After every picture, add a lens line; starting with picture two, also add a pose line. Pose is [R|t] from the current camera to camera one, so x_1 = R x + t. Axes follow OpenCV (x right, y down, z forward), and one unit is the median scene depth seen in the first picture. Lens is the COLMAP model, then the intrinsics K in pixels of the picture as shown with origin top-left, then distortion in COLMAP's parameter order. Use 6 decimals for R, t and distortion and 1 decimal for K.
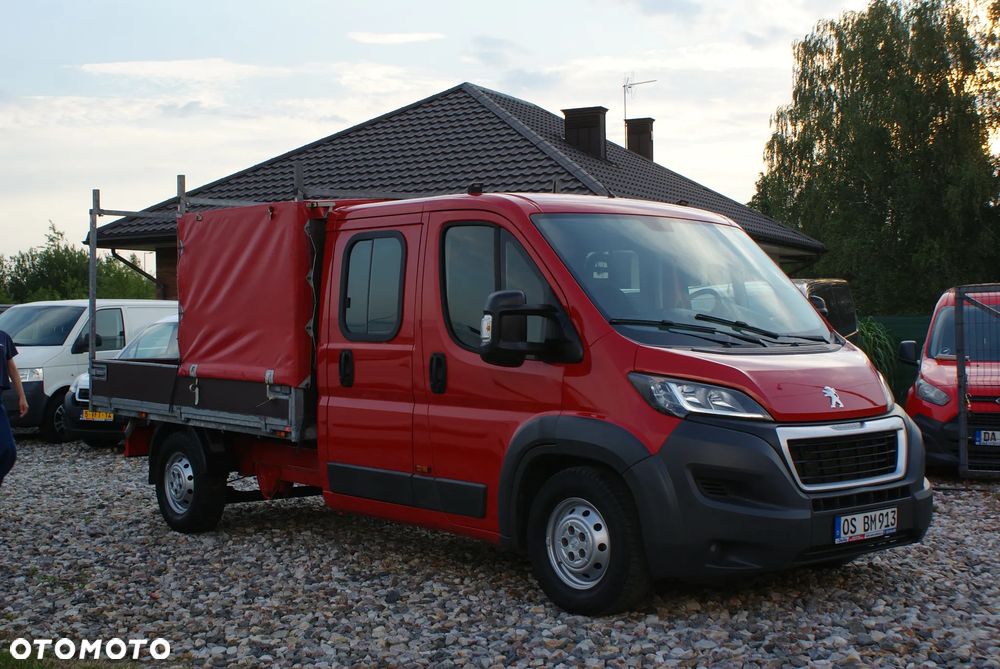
lens RADIAL K [[1378.8, 0, 498.4], [0, 1378.8, 333.6], [0, 0, 1]] dist [-0.059444, 0.000000]
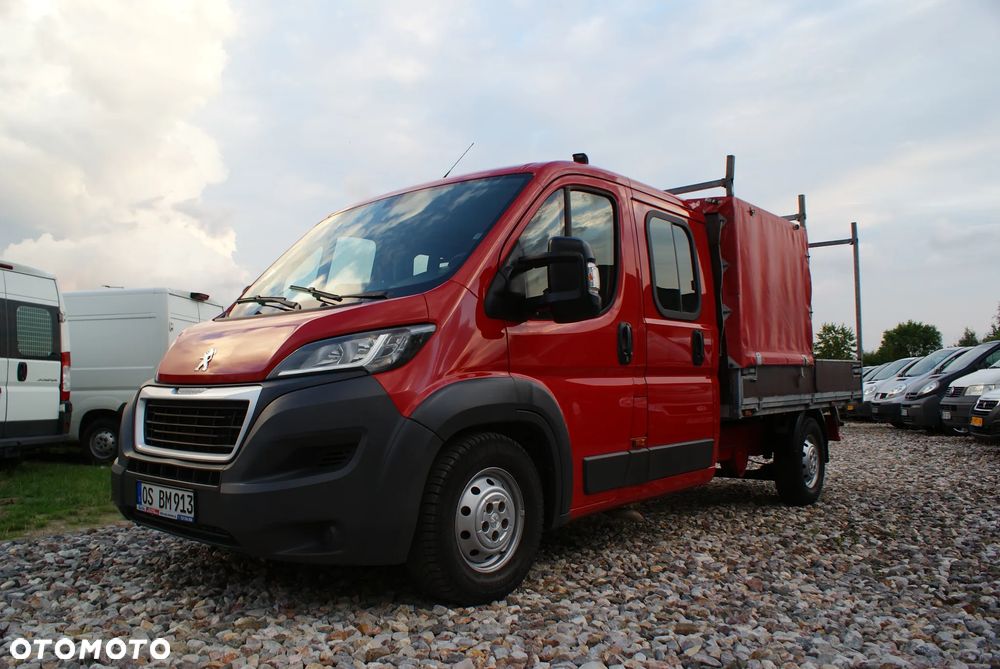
lens RADIAL K [[768.8, 0, 486.4], [0, 768.8, 340.5], [0, 0, 1]] dist [-0.139411, 0.097208]
pose [[0.145595, -0.056289, -0.987742, 0.672245], [0.000813, 0.998387, -0.056776, 0.054712], [0.989344, 0.007464, 0.145405, 0.976387]]
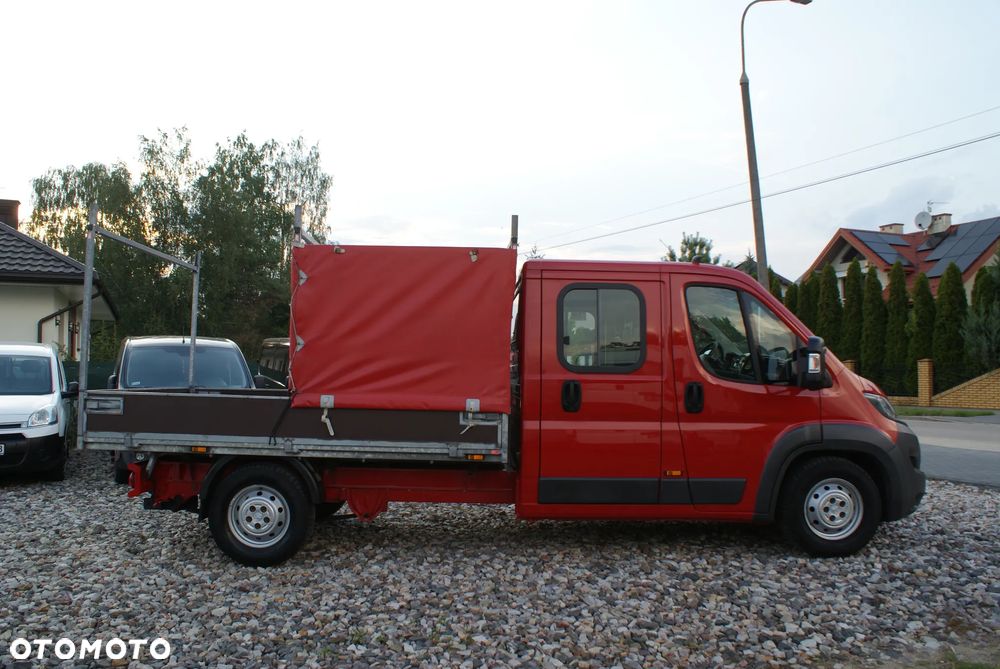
lens RADIAL K [[768.8, 0, 496.2], [0, 768.8, 337.2], [0, 0, 1]] dist [-0.139411, 0.097208]
pose [[0.630480, 0.041303, 0.775106, -0.695956], [-0.006757, 0.998838, -0.047728, 0.007160], [-0.776176, 0.024854, 0.630026, 0.669688]]
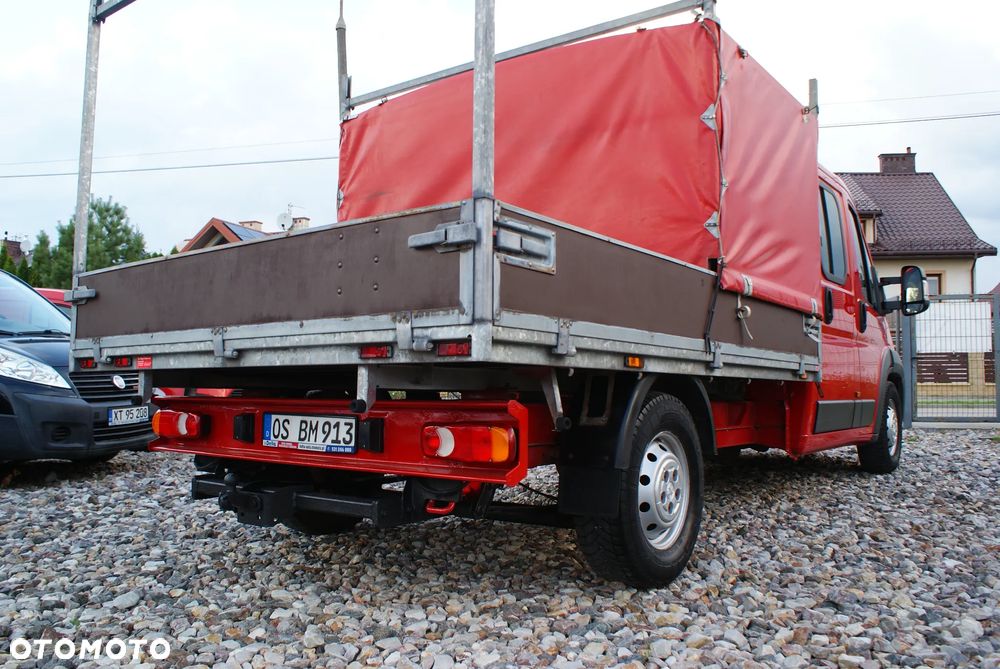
lens RADIAL K [[810.5, 0, 477.4], [0, 810.5, 332.8], [0, 0, 1]] dist [-0.125220, 0.077768]
pose [[-0.185842, 0.060148, 0.980737, -0.665658], [-0.001550, 0.998105, -0.061507, 0.085936], [-0.982578, -0.012951, -0.185397, 1.433362]]
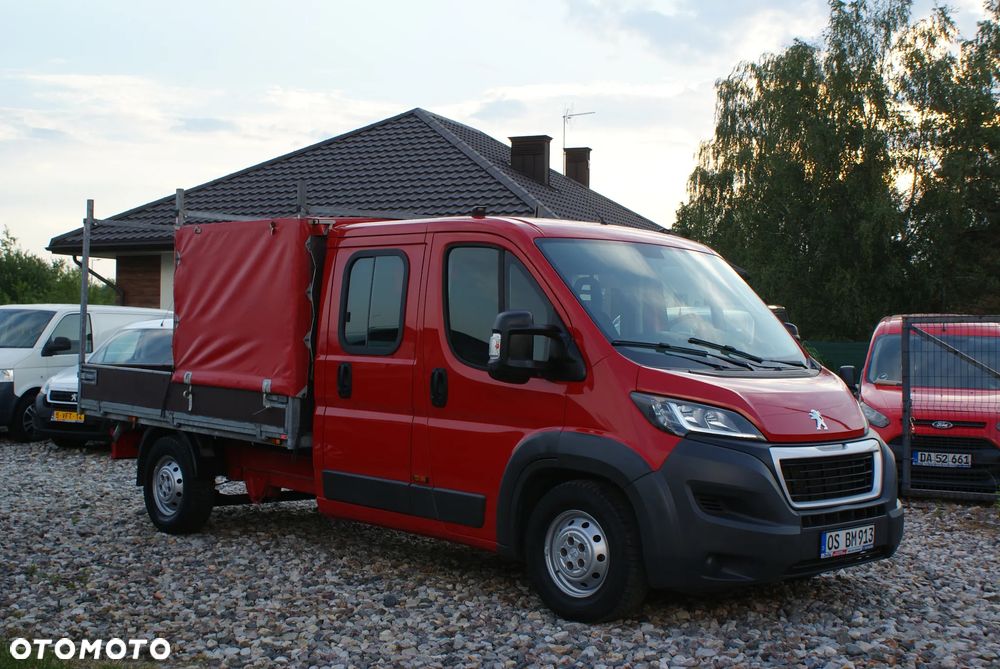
lens RADIAL K [[1305.4, 0, 499.6], [0, 1305.4, 336.1], [0, 0, 1]] dist [-0.066353, 0.000000]
pose [[0.997923, 0.027583, 0.058217, -0.054849], [-0.027097, 0.999591, -0.009123, -0.002195], [-0.058445, 0.007527, 0.998262, 0.010095]]
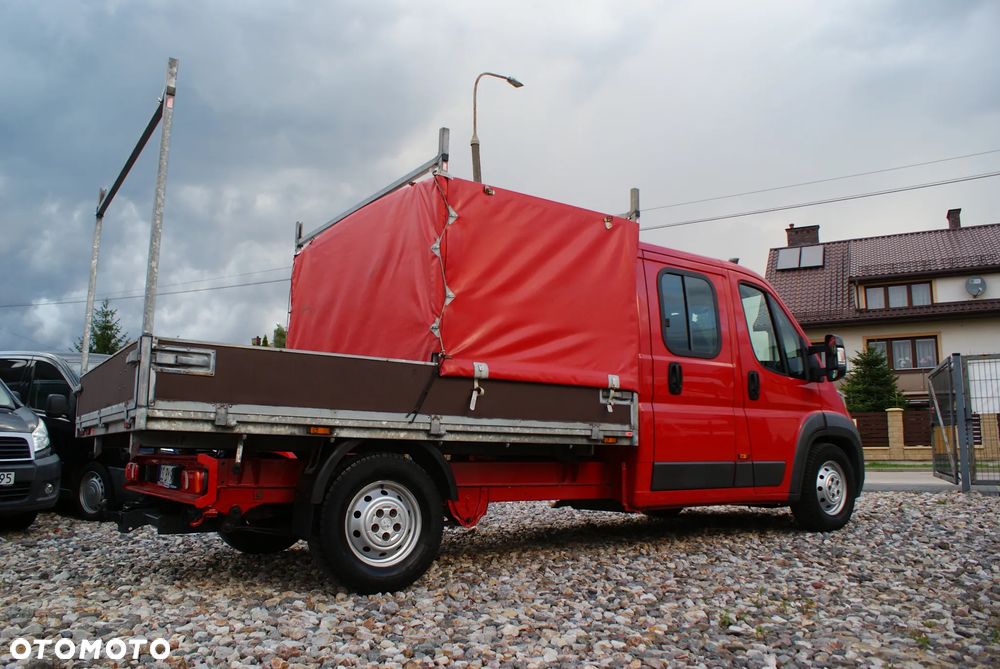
lens RADIAL K [[768.8, 0, 471.0], [0, 768.8, 340.0], [0, 0, 1]] dist [-0.139411, 0.097208]
pose [[0.129766, 0.141490, 0.981398, -0.805342], [-0.000498, 0.989776, -0.142632, 0.089142], [-0.991545, 0.018020, 0.128510, 1.145338]]
